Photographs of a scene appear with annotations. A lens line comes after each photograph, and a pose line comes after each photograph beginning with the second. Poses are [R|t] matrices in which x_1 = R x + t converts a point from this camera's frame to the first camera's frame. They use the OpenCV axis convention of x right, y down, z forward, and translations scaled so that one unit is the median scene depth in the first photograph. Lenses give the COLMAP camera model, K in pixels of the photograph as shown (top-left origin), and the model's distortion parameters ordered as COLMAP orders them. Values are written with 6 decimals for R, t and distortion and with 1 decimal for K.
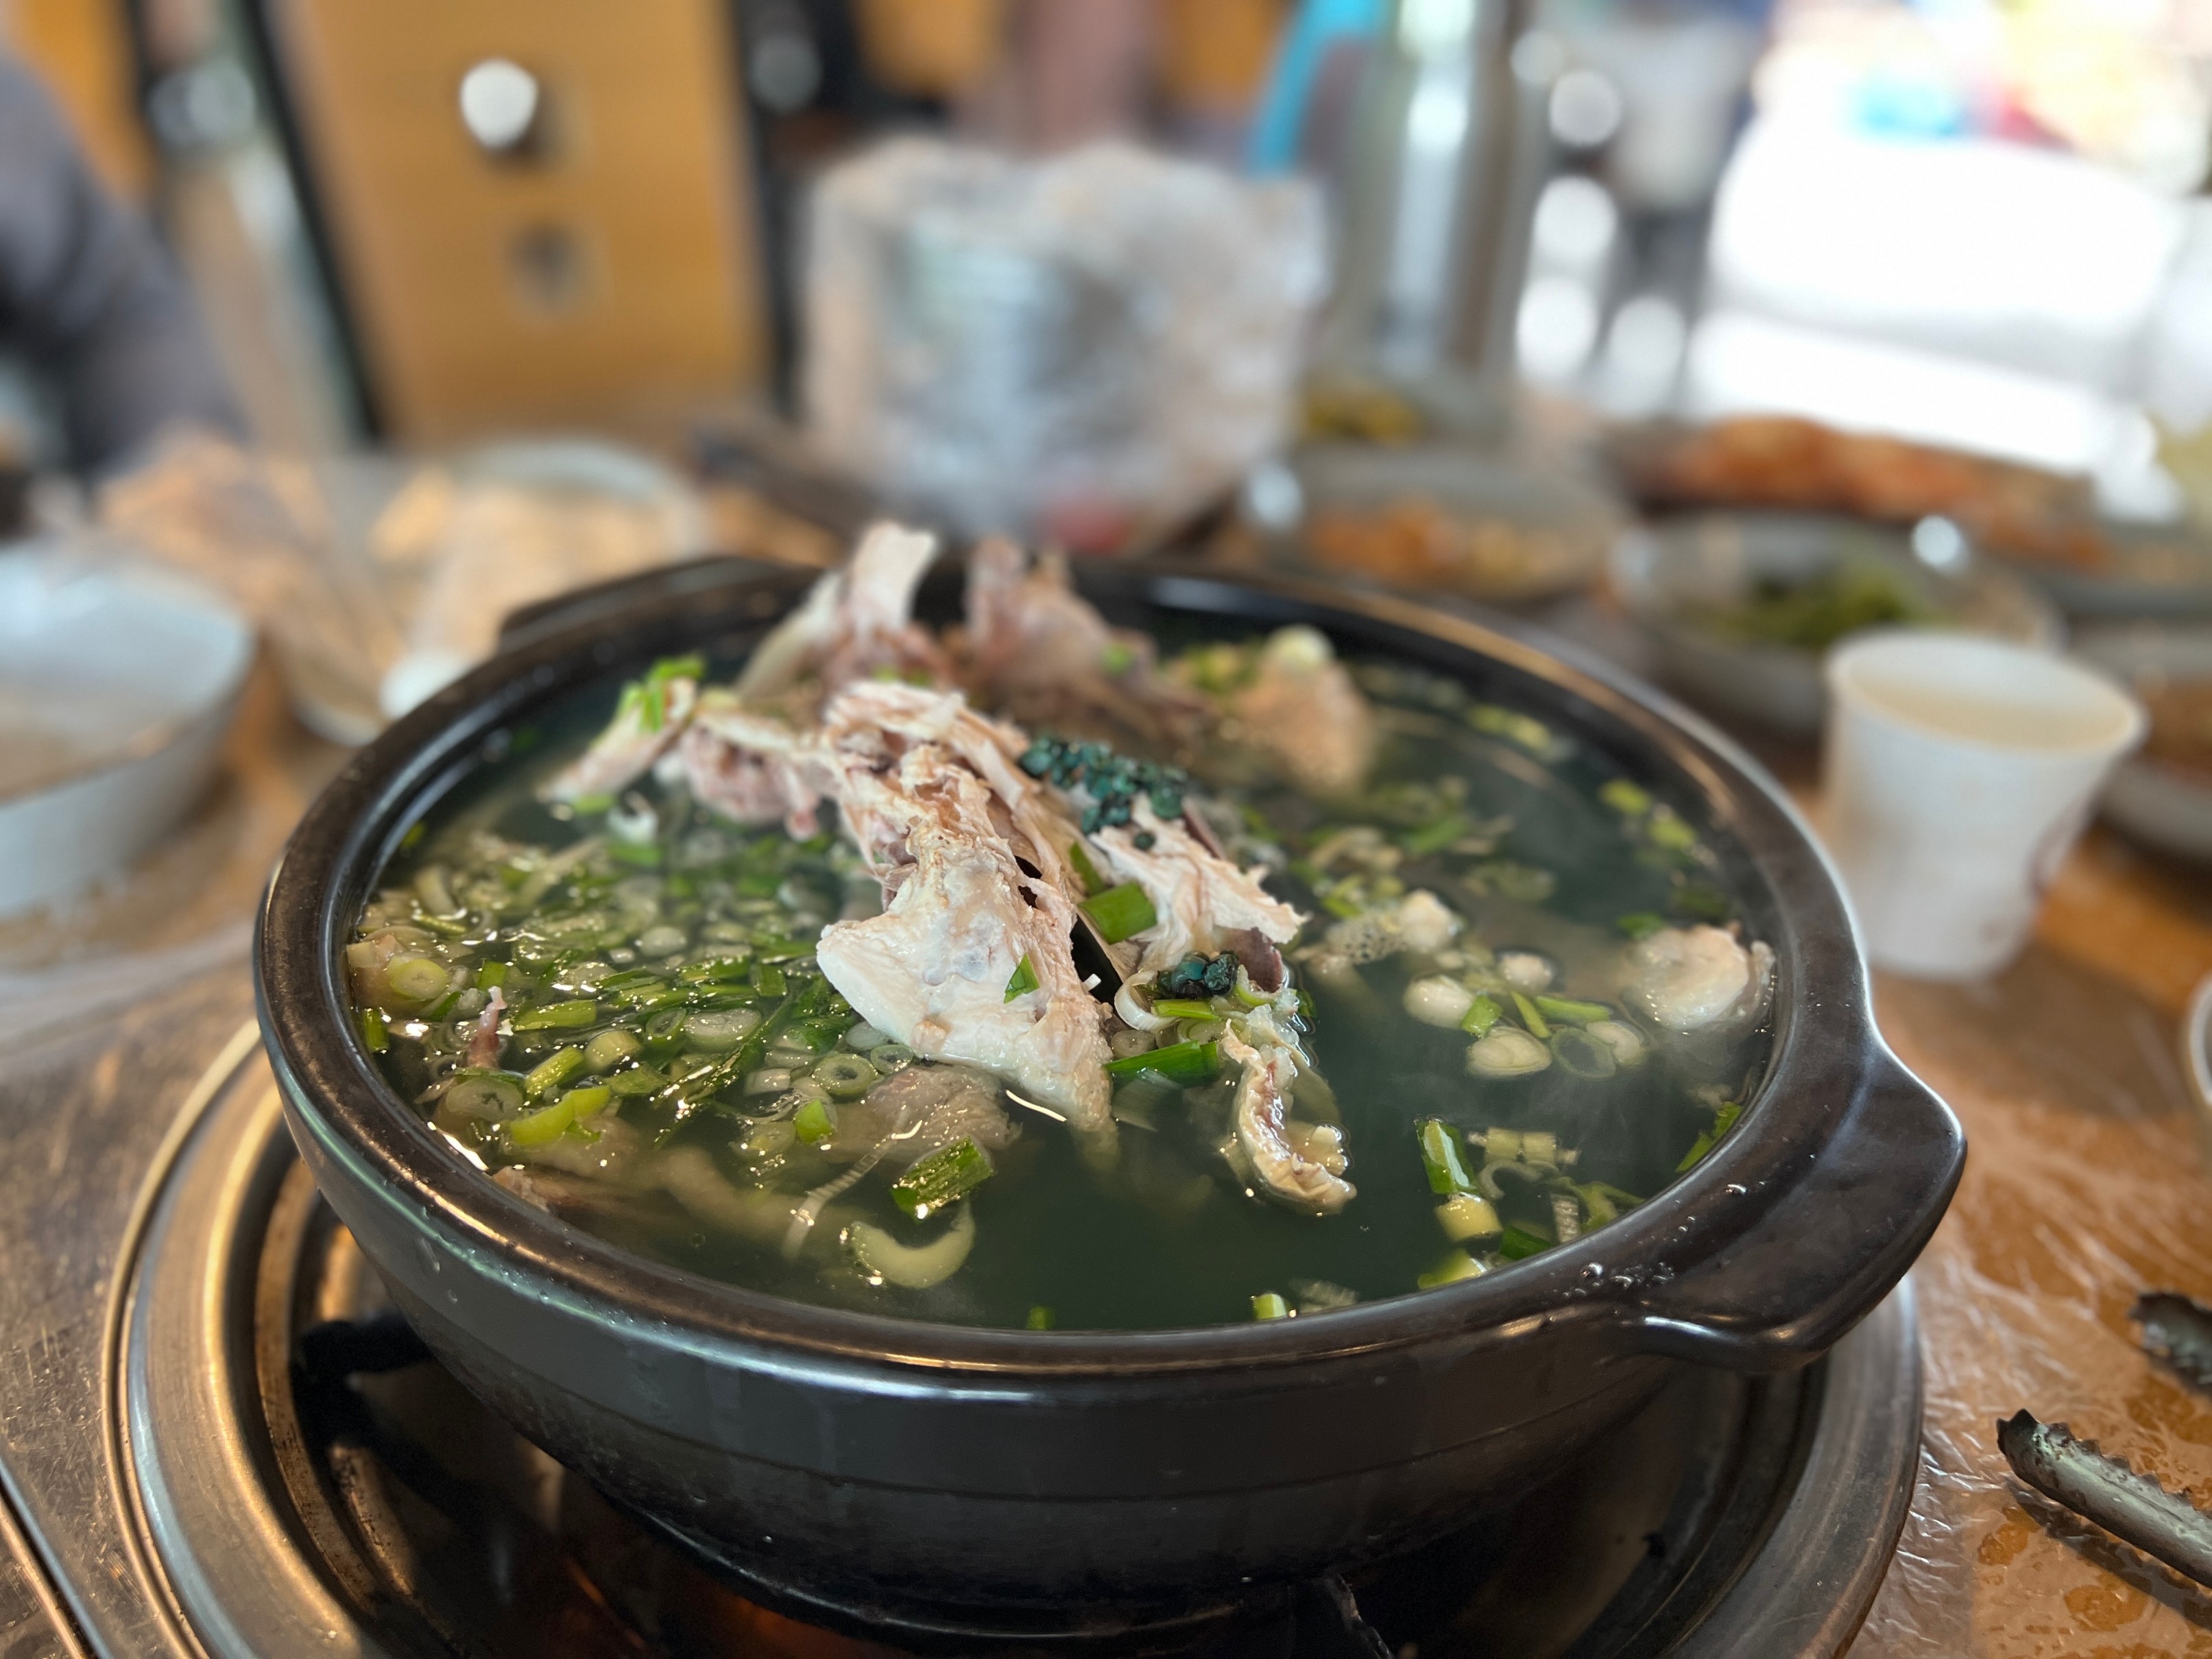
lens RADIAL K [[1739.2, 0, 1112.1], [0, 1739.2, 839.5], [0, 0, 1]] dist [0.061222, -0.076995]
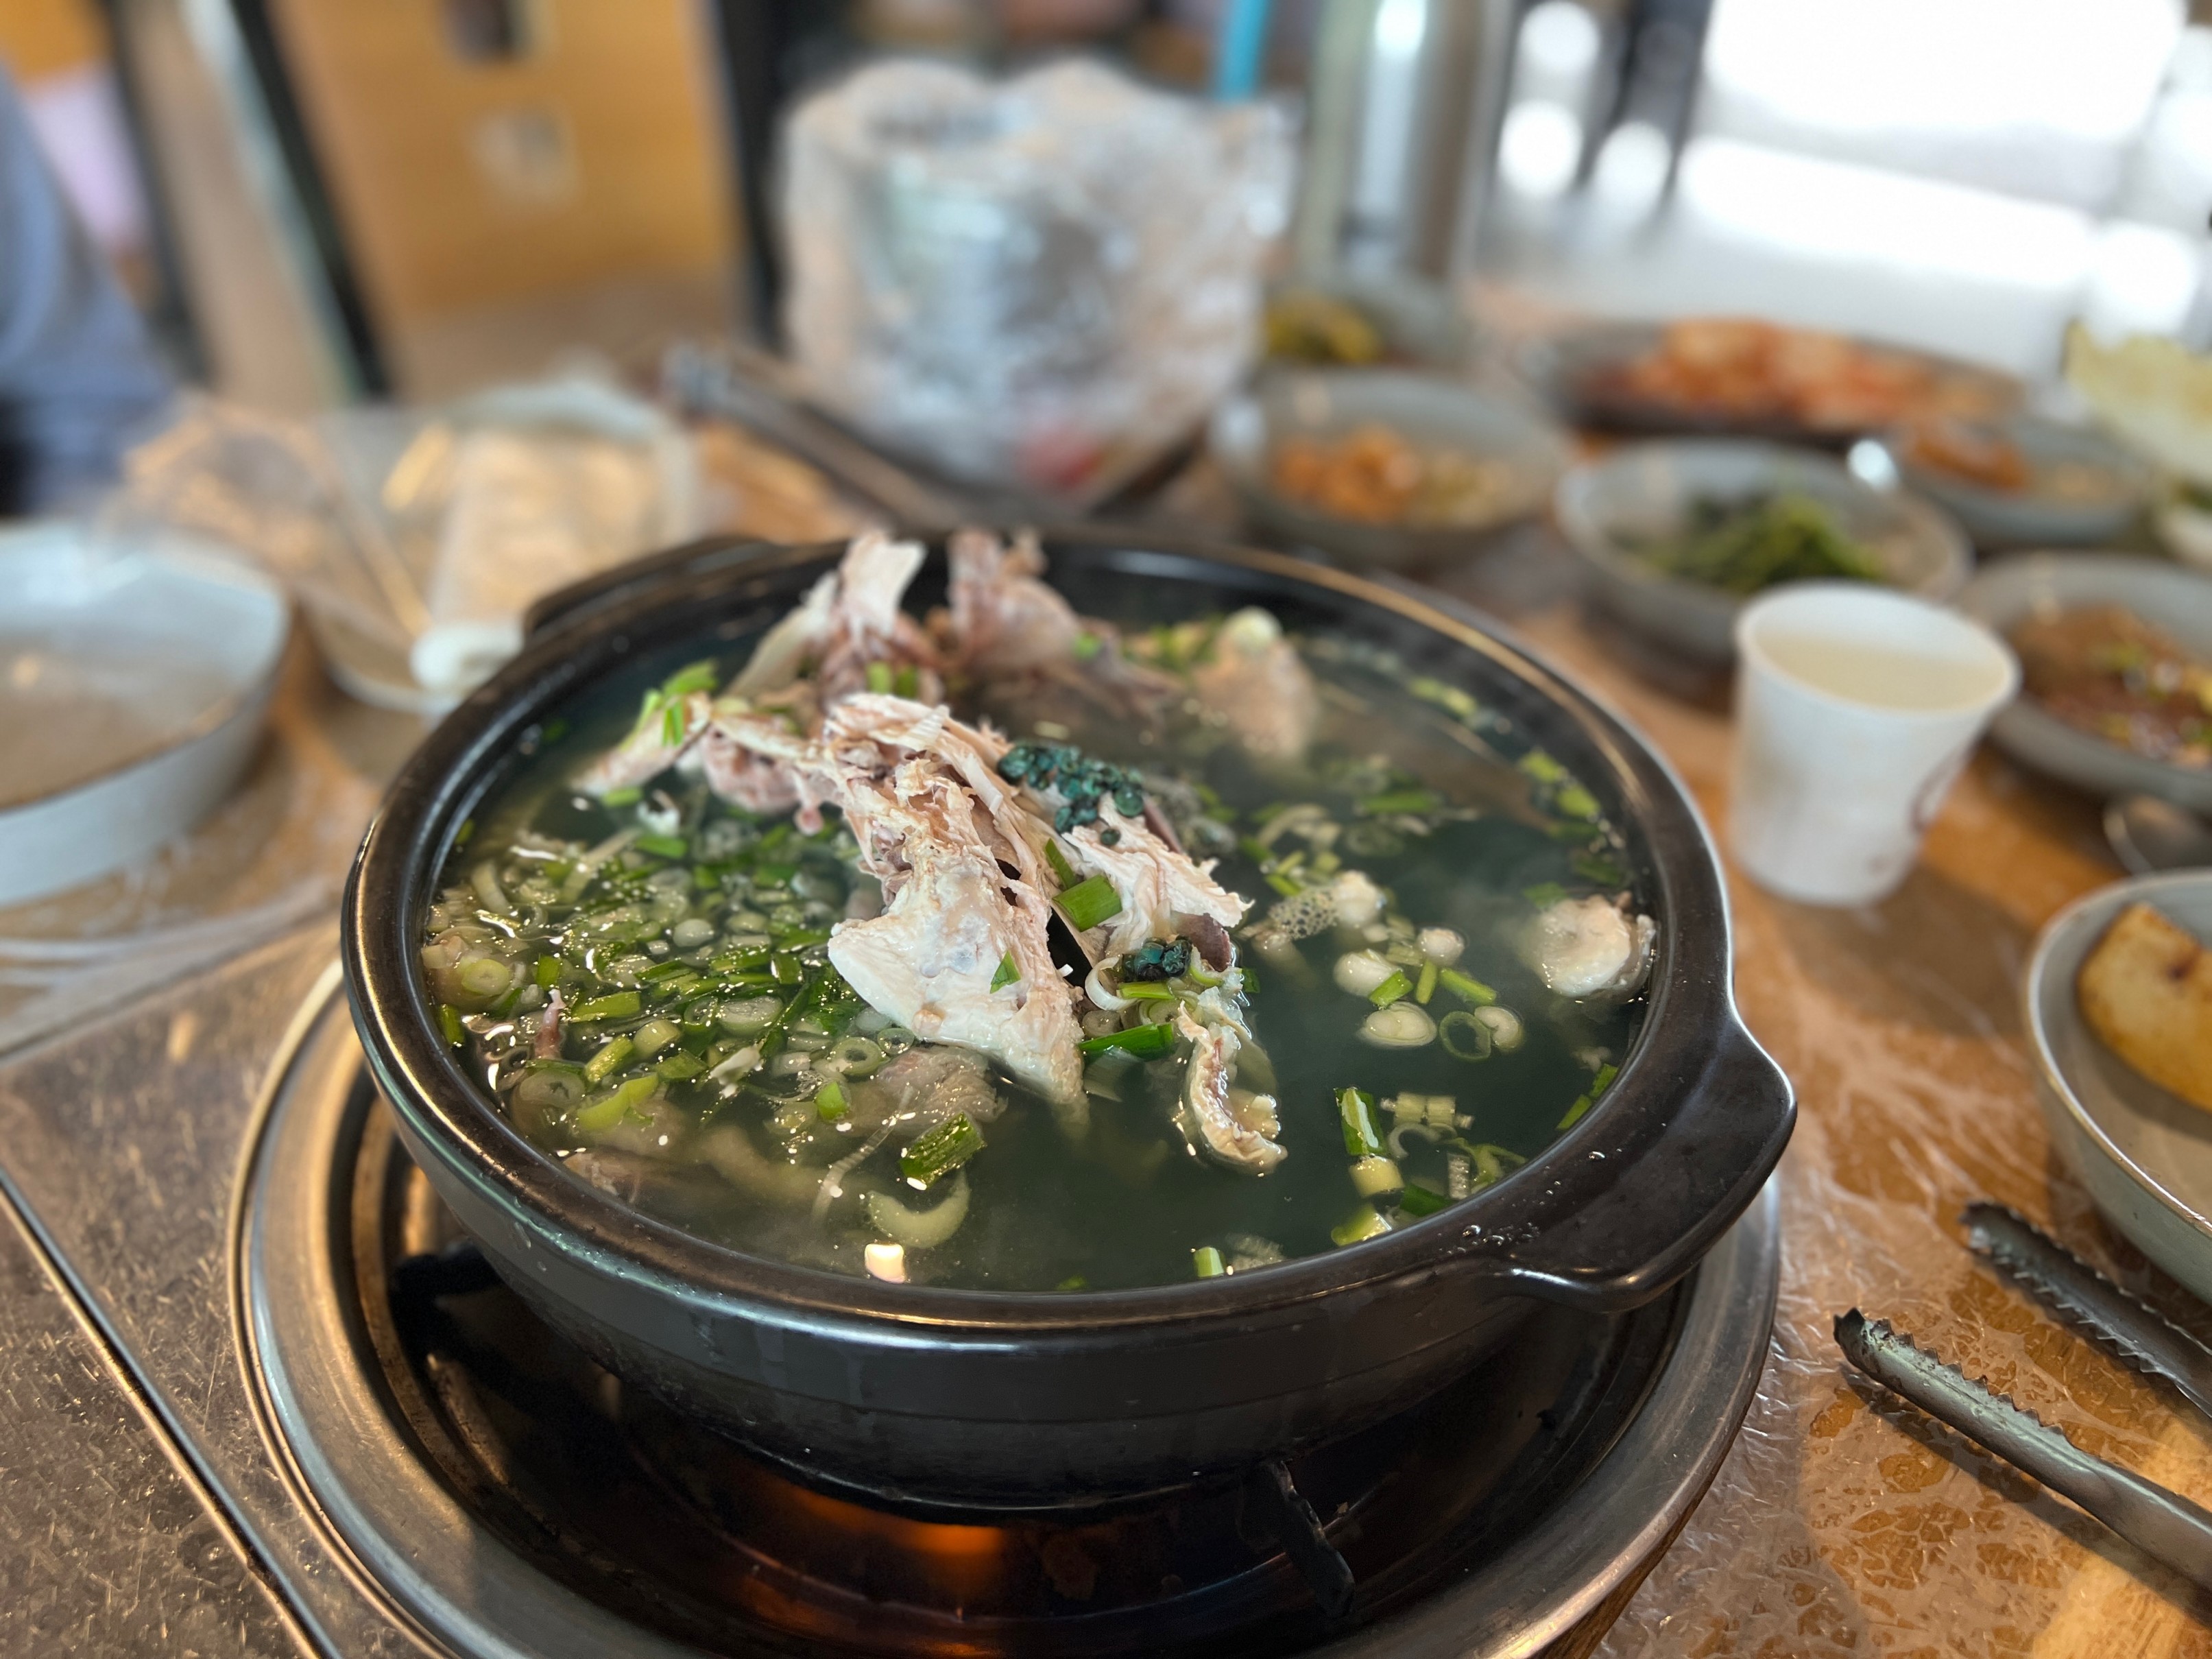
lens RADIAL K [[1739.2, 0, 1114.8], [0, 1739.2, 842.4], [0, 0, 1]] dist [0.061222, -0.076995]
pose [[0.999838, -0.016766, 0.006528, 0.014456], [0.016037, 0.994942, 0.099167, -0.110673], [-0.008158, -0.099046, 0.995049, -0.140934]]
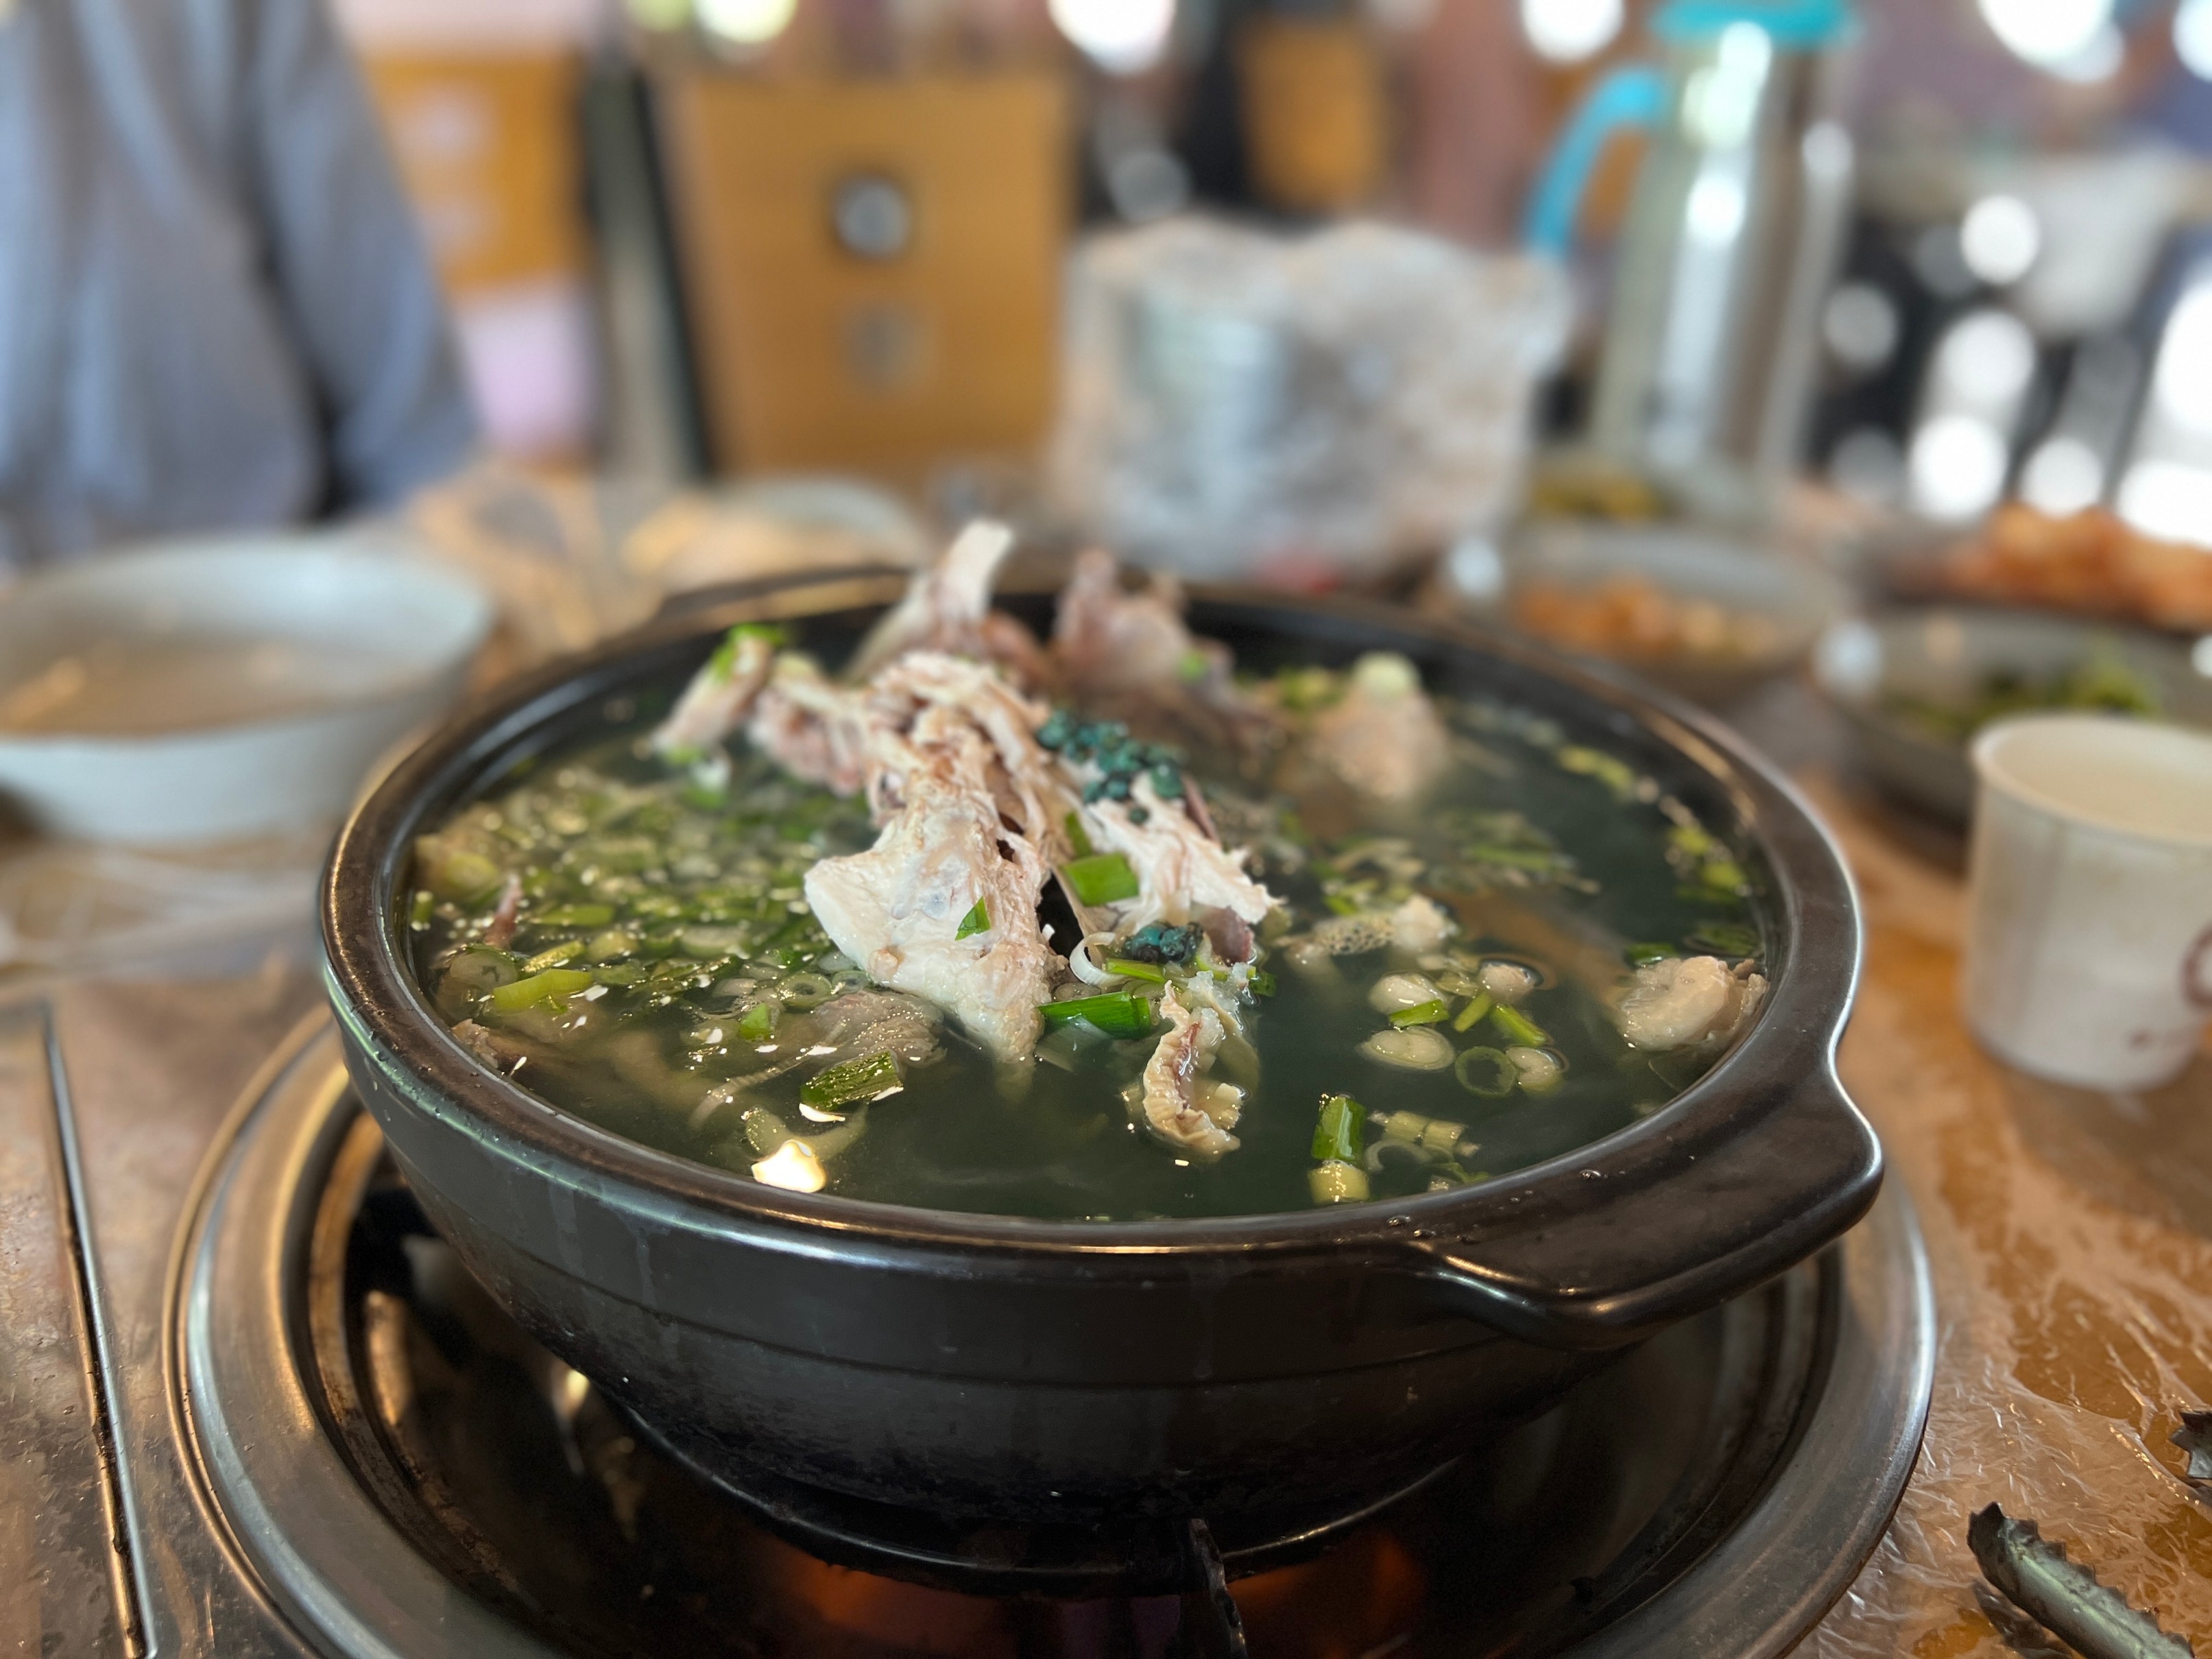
lens RADIAL K [[1739.2, 0, 1104.4], [0, 1739.2, 834.0], [0, 0, 1]] dist [0.061222, -0.076995]
pose [[0.973806, 0.086896, -0.210122, 0.219944], [-0.101354, 0.993098, -0.059027, 0.075815], [0.203543, 0.078777, 0.975892, -0.014111]]
